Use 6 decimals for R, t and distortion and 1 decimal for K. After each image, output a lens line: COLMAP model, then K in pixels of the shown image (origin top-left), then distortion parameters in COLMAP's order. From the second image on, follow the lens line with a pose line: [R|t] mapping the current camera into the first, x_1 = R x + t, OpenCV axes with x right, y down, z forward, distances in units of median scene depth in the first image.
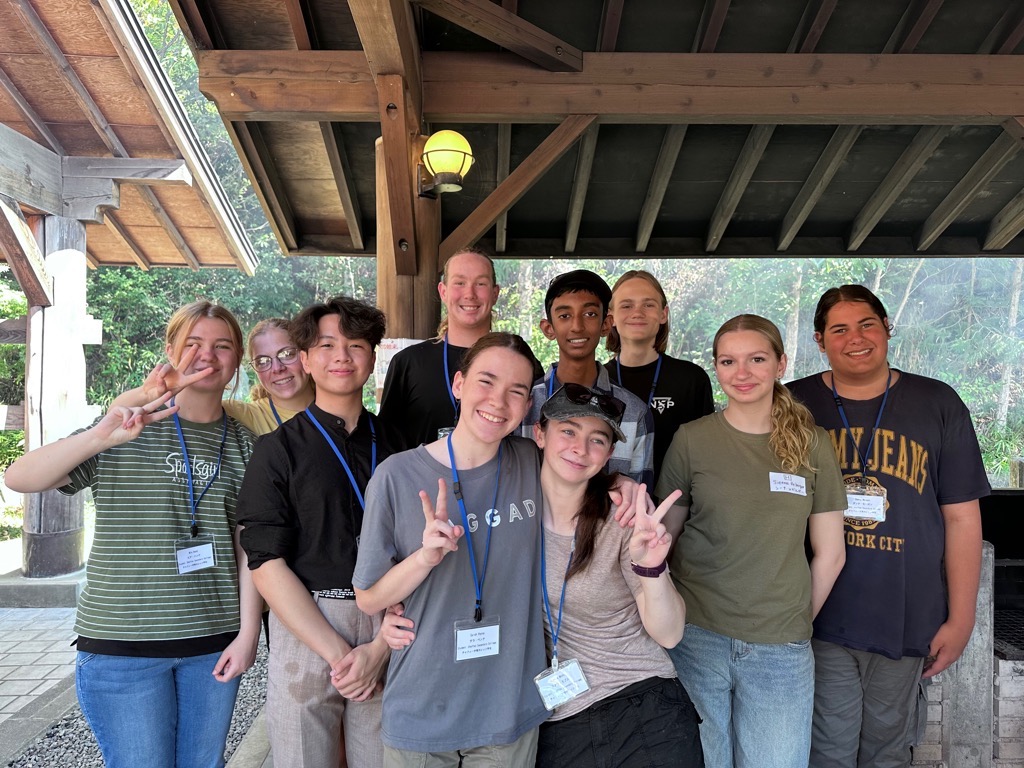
lens RADIAL K [[749.2, 0, 510.2], [0, 749.2, 389.2], [0, 0, 1]] dist [0.005658, 0.000881]
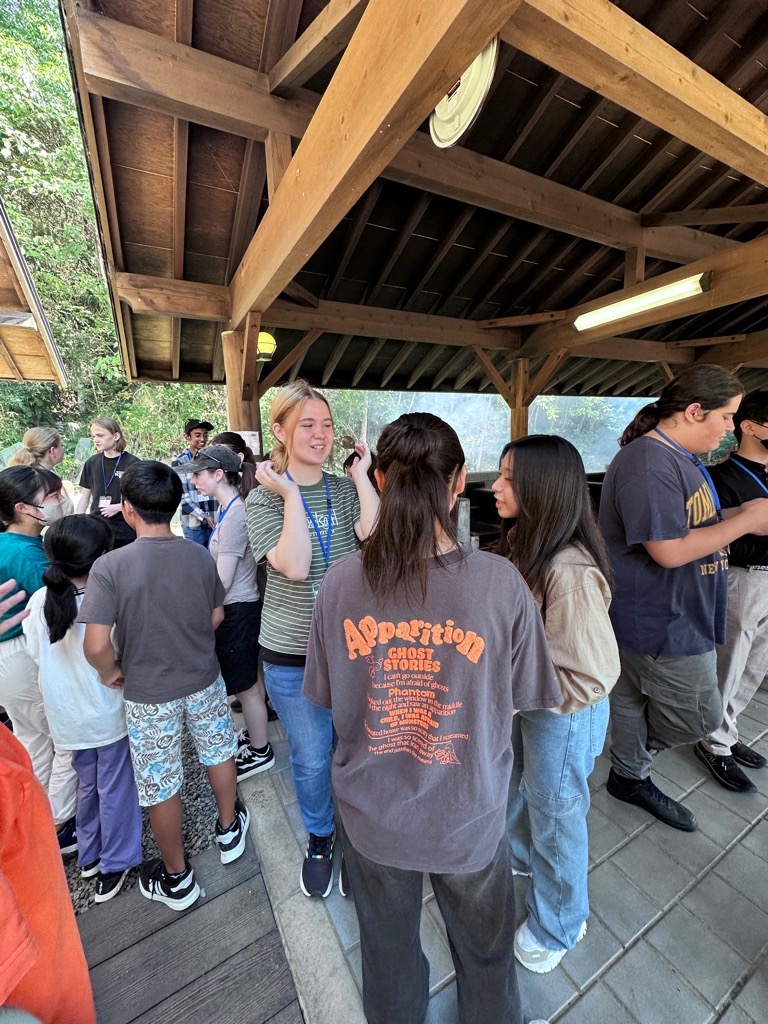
lens RADIAL K [[414.0, 0, 390.6], [0, 414.0, 511.8], [0, 0, 1]] dist [0.002566, 0.000386]
pose [[0.889213, -0.102198, 0.445933, -0.321344], [0.035199, 0.987124, 0.156038, -0.007484], [-0.456138, -0.123055, 0.881360, -0.262909]]
